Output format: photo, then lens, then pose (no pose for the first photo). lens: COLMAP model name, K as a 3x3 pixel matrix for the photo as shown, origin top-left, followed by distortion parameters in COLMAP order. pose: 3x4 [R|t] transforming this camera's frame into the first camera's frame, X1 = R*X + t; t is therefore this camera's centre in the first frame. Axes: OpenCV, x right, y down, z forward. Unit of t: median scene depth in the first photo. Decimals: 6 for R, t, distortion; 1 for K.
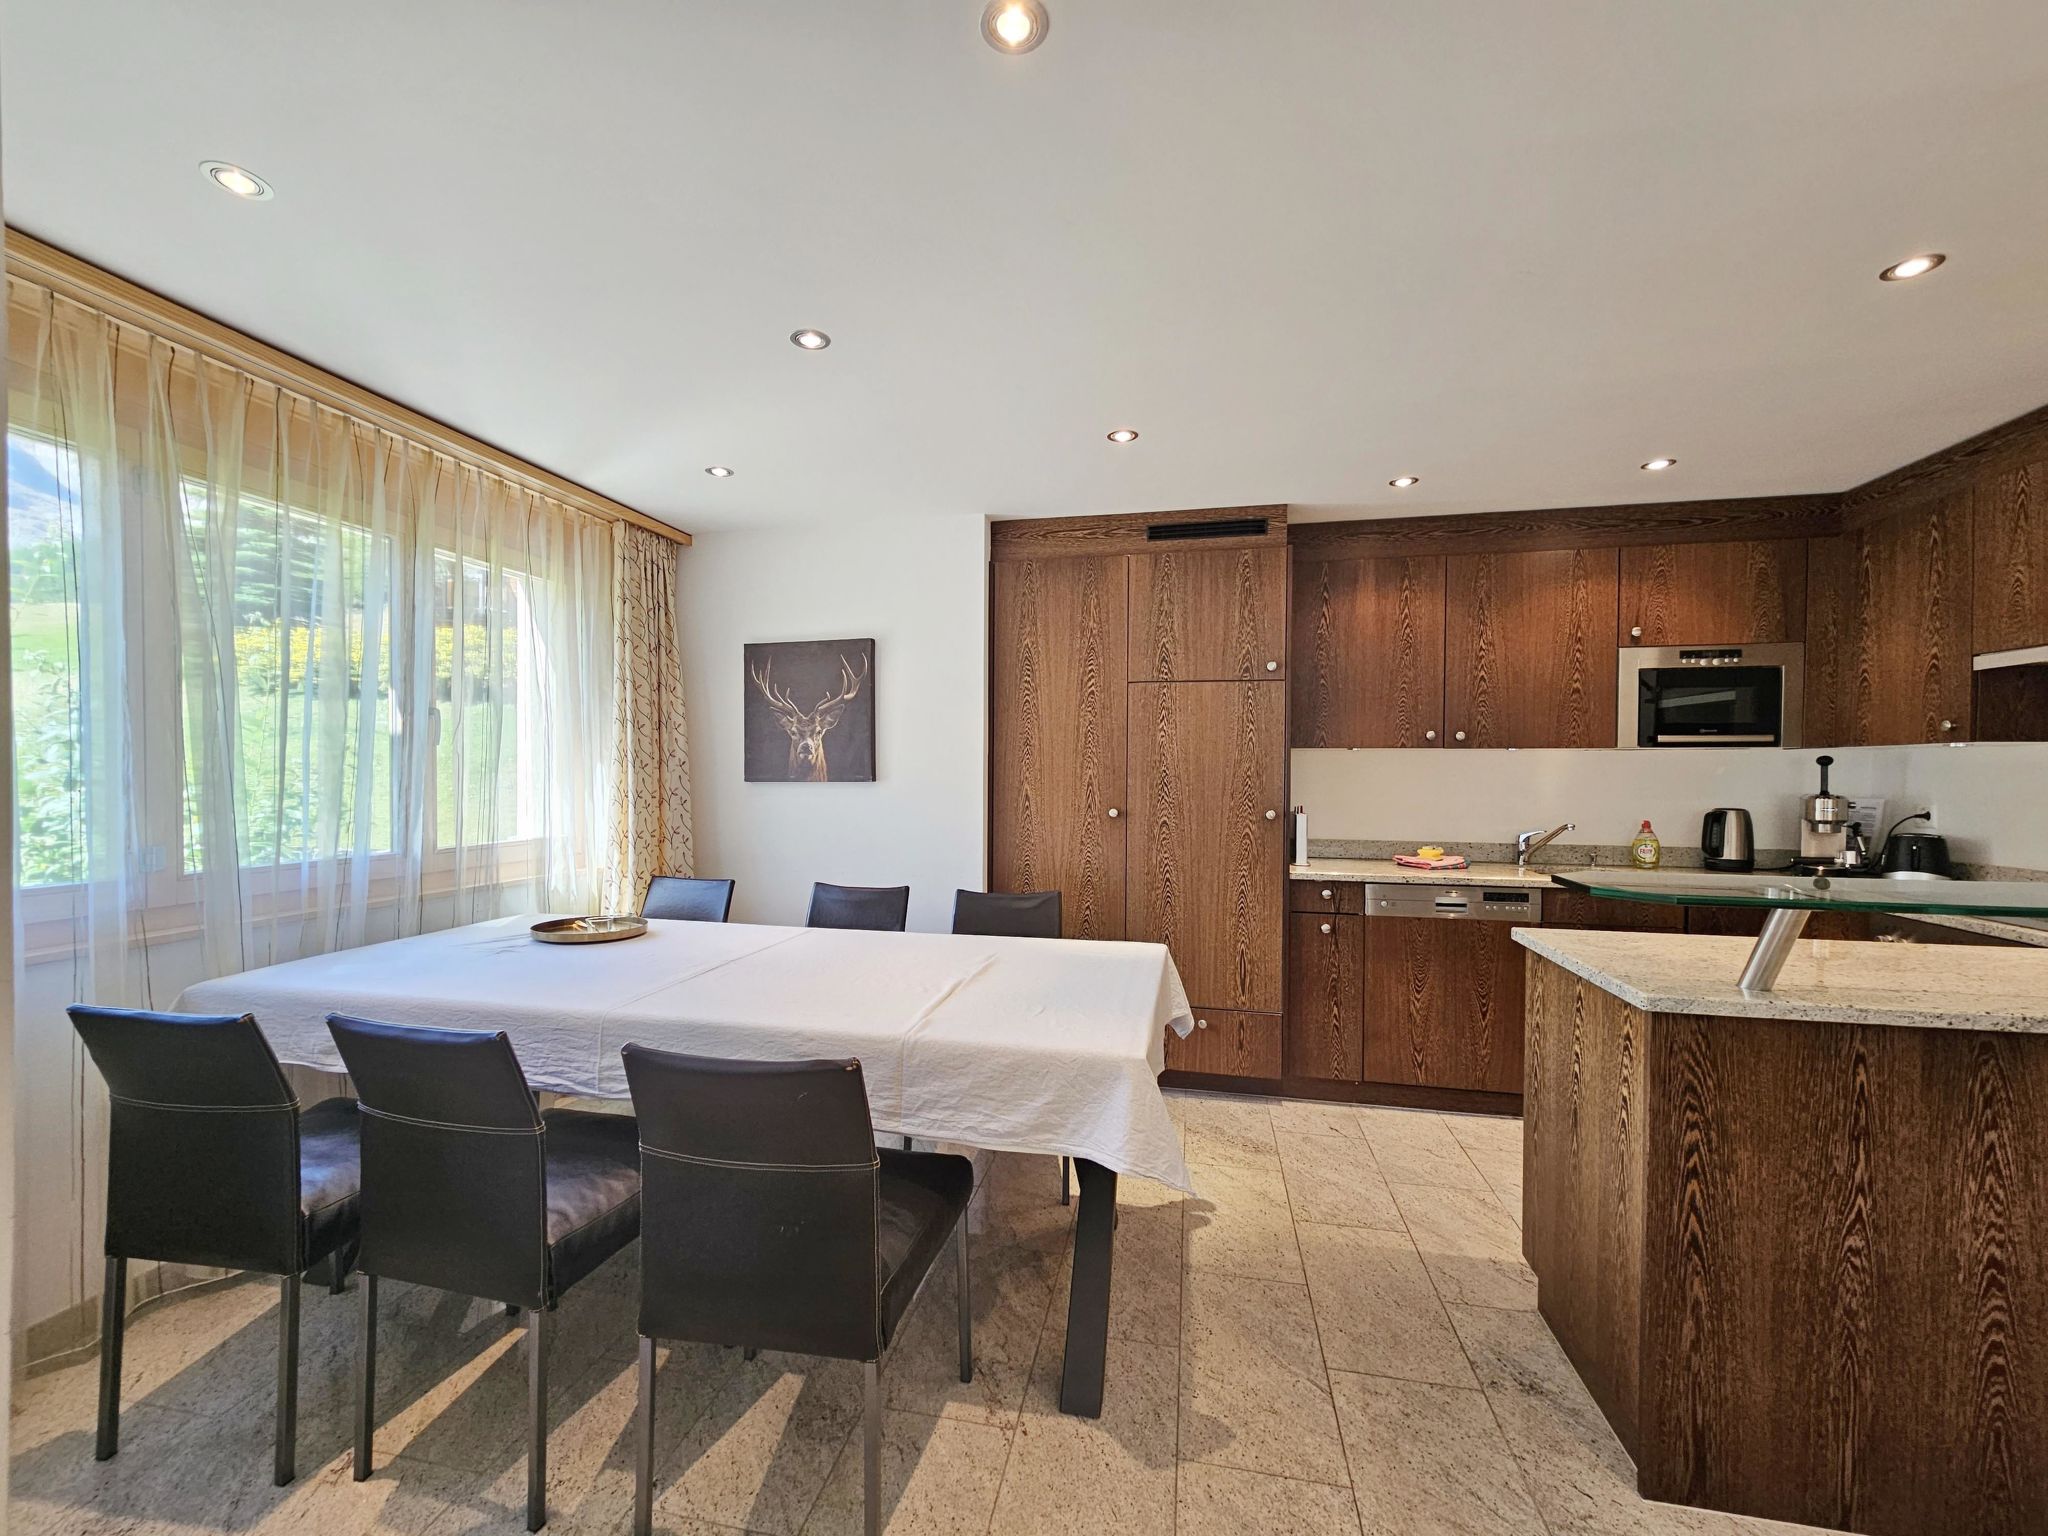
lens RADIAL K [[886.2, 0, 969.5], [0, 886.2, 768.6], [0, 0, 1]] dist [0.001673, -0.006835]
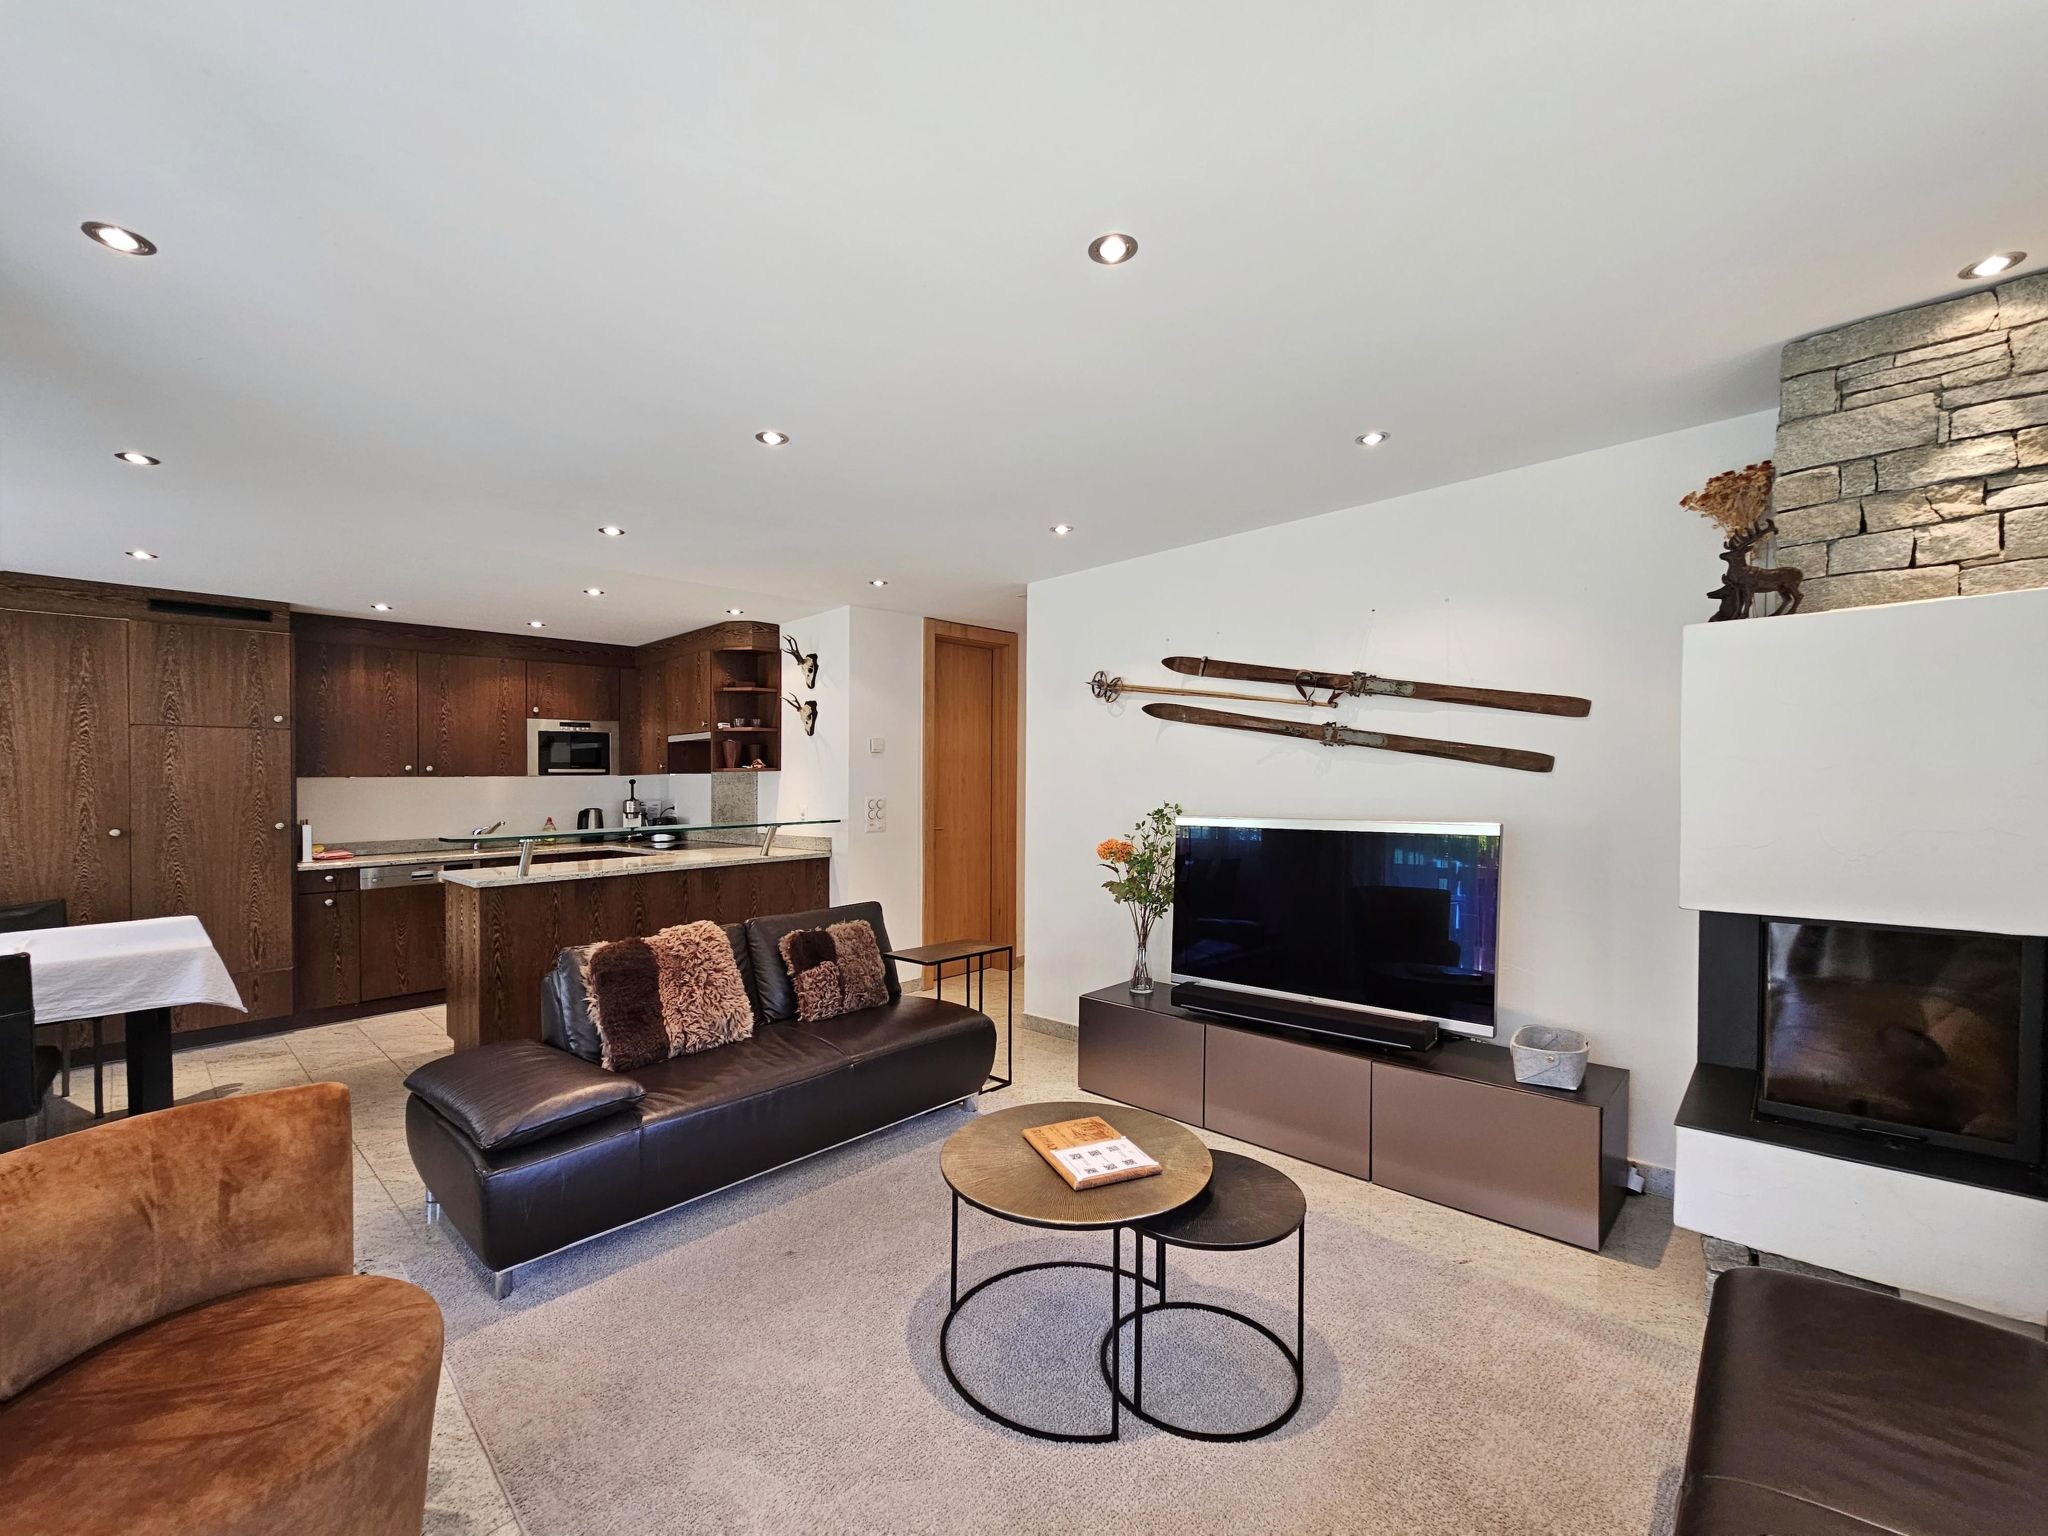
lens RADIAL K [[844.2, 0, 1013.3], [0, 844.2, 781.7], [0, 0, 1]] dist [0.000614, -0.000094]
pose [[0.493679, -0.014241, 0.869528, -0.244307], [0.015342, 0.999853, 0.007665, -0.010028], [-0.869509, 0.009556, 0.493824, -0.659460]]
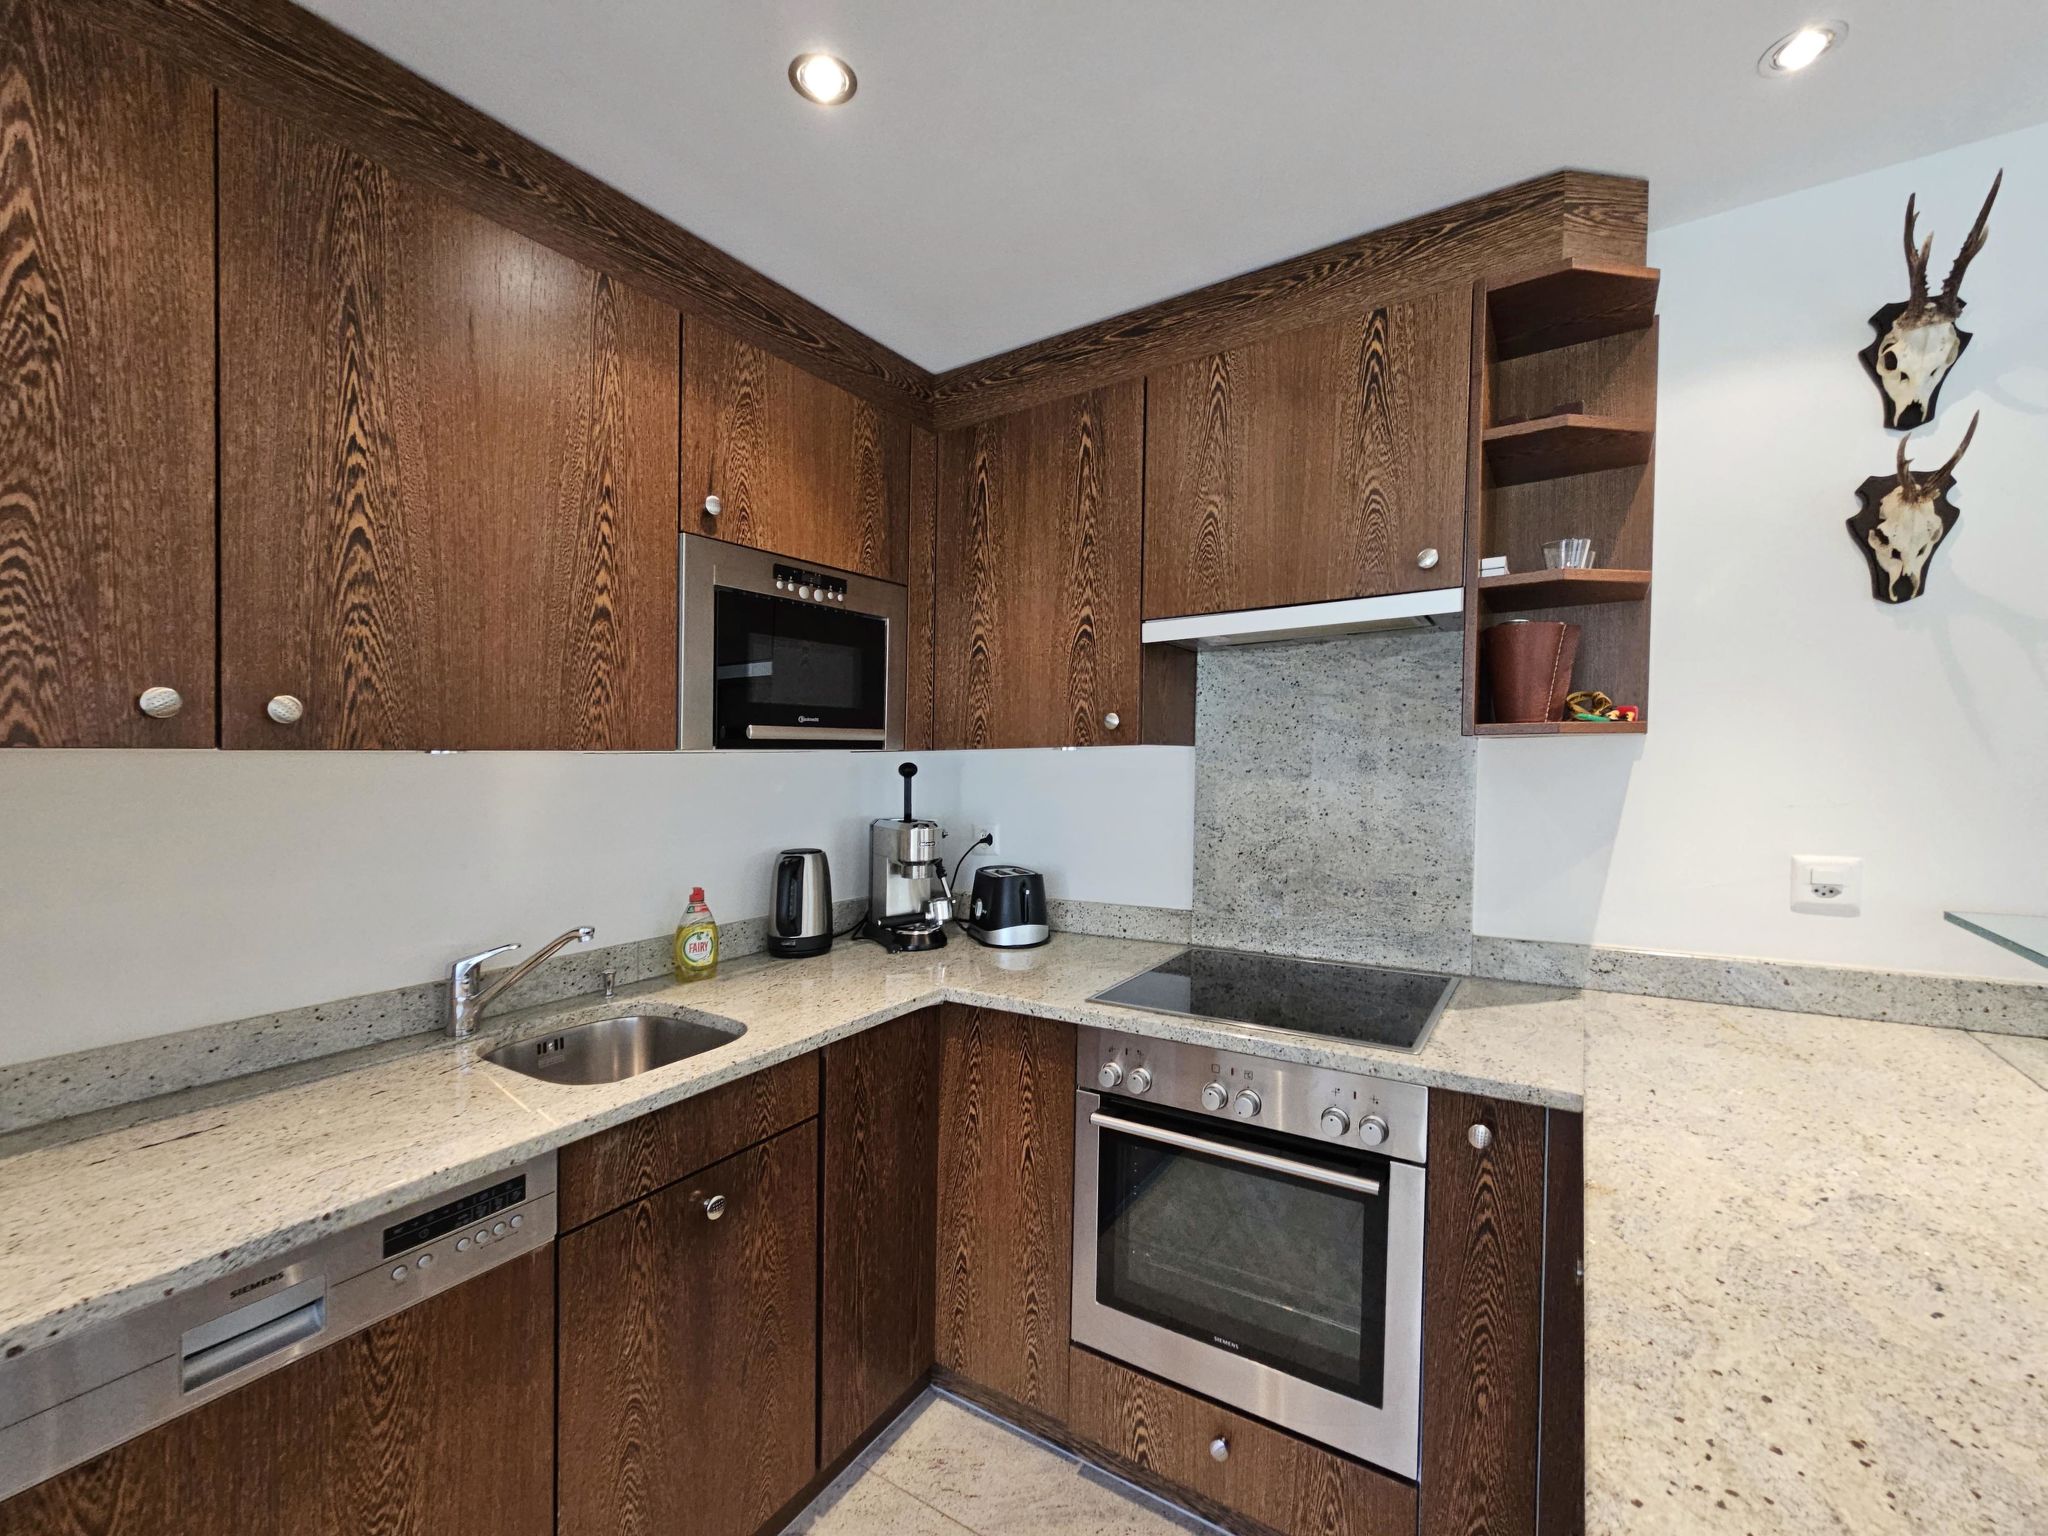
lens RADIAL K [[853.4, 0, 1022.2], [0, 853.4, 760.5], [0, 0, 1]] dist [0.002102, 0.000263]
pose [[0.338772, -0.009750, 0.940818, 0.376716], [0.011664, 0.999913, 0.006162, -0.018750], [-0.940796, 0.008887, 0.338856, 0.686587]]
